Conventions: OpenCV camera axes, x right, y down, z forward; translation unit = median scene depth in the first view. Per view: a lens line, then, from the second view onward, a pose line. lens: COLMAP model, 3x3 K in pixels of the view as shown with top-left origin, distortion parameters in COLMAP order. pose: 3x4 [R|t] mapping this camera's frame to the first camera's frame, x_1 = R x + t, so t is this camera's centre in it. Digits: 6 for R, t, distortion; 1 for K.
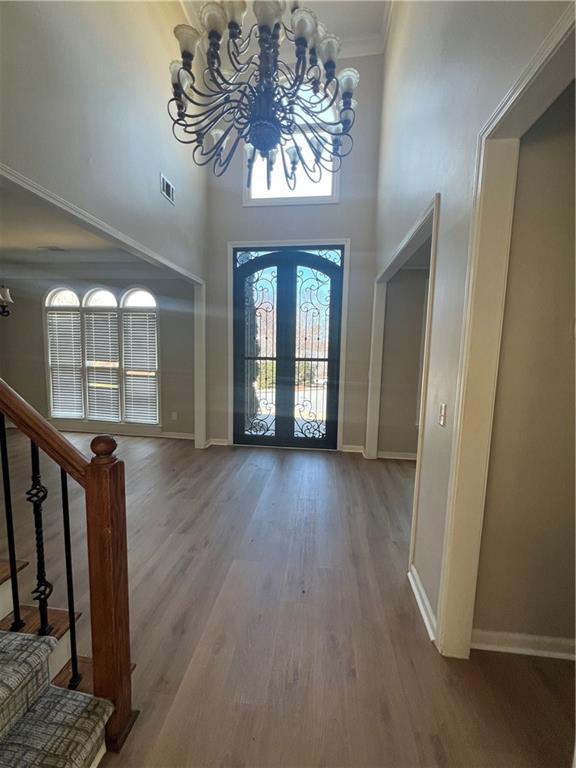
lens RADIAL K [[314.2, 0, 287.4], [0, 314.2, 383.6], [0, 0, 1]] dist [-0.009870, -0.000111]
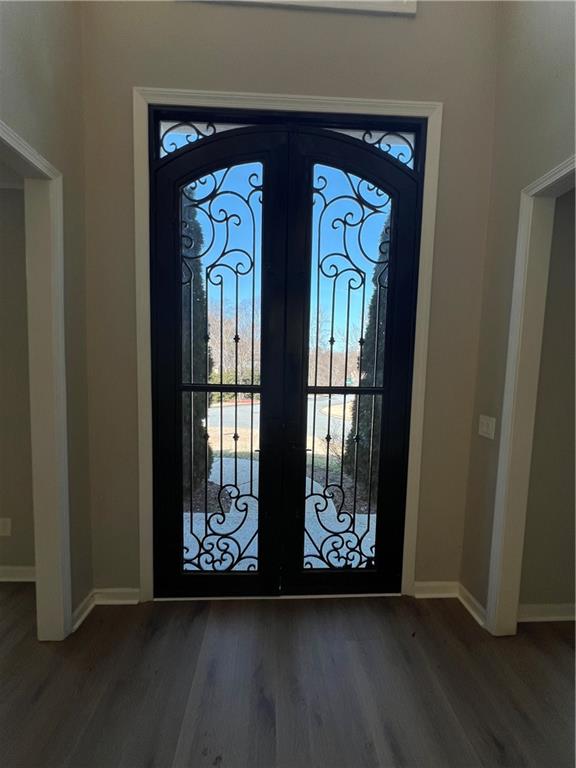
lens RADIAL K [[309.4, 0, 284.8], [0, 309.4, 384.1], [0, 0, 1]] dist [0.004367, -0.000369]
pose [[0.985116, -0.008756, 0.171666, -0.075559], [0.013873, 0.999494, -0.028633, -0.073164], [-0.171328, 0.030588, 0.984739, 0.598928]]
